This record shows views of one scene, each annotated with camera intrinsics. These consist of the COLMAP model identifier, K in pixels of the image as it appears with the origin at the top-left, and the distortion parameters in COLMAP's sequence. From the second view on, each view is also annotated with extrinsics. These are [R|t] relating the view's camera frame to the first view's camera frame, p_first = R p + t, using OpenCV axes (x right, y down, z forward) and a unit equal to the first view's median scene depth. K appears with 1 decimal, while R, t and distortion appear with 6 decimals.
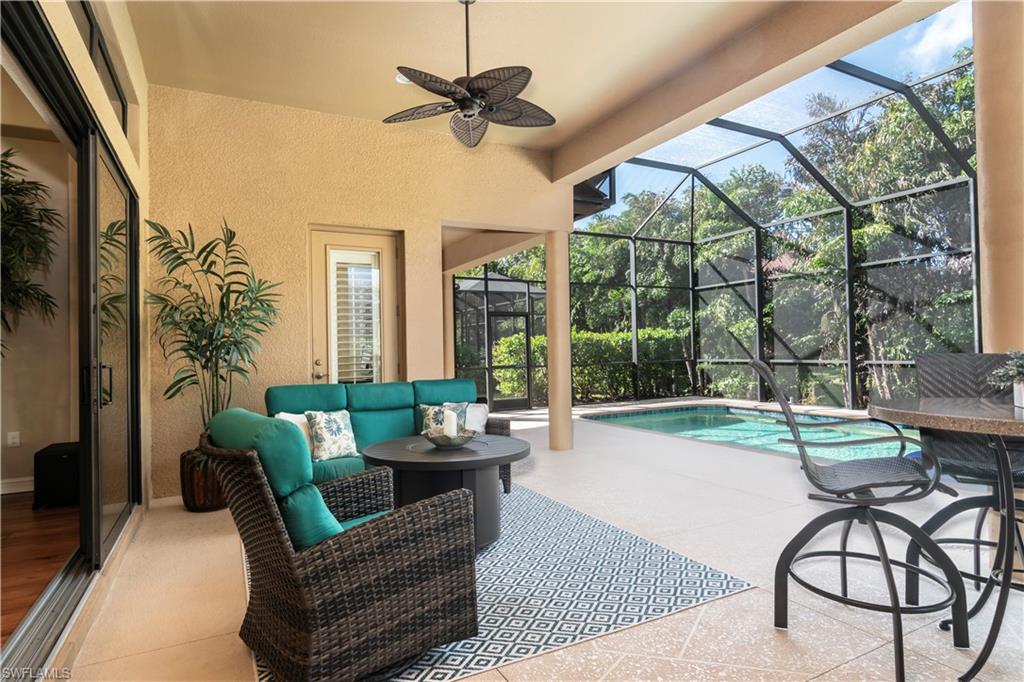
lens RADIAL K [[531.5, 0, 512.4], [0, 531.5, 341.4], [0, 0, 1]] dist [-0.000809, 0.000004]
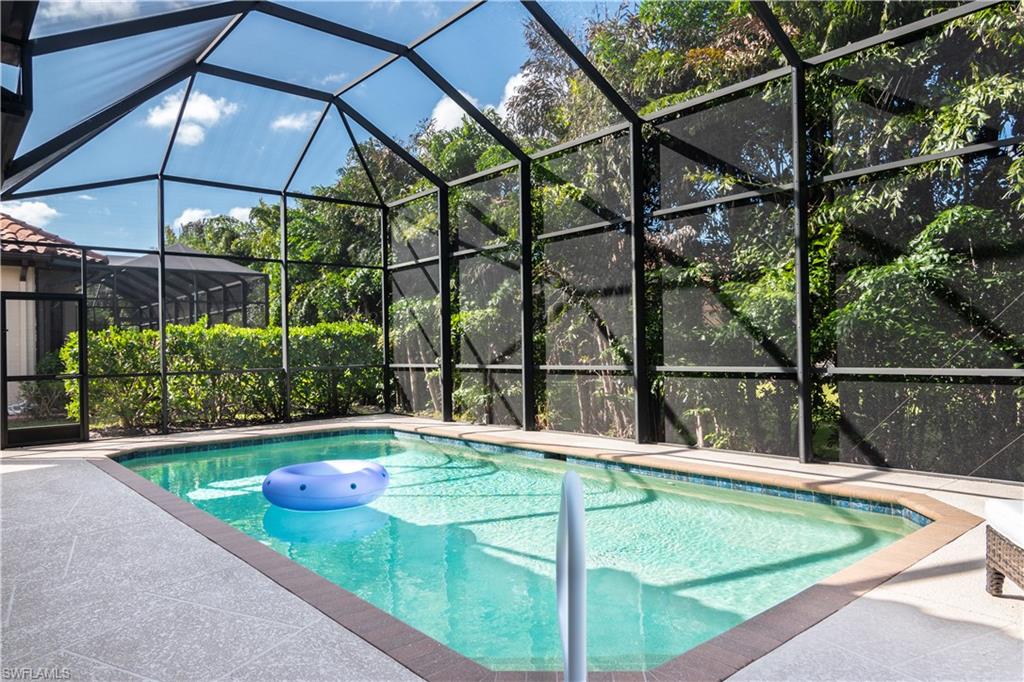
lens RADIAL K [[651.8, 0, 509.7], [0, 651.8, 344.6], [0, 0, 1]] dist [-0.007915, -0.000444]
pose [[0.977091, 0.004048, 0.212782, 0.360079], [-0.003647, 0.999991, -0.002275, 0.008649], [-0.212790, 0.001447, 0.977097, 0.093375]]
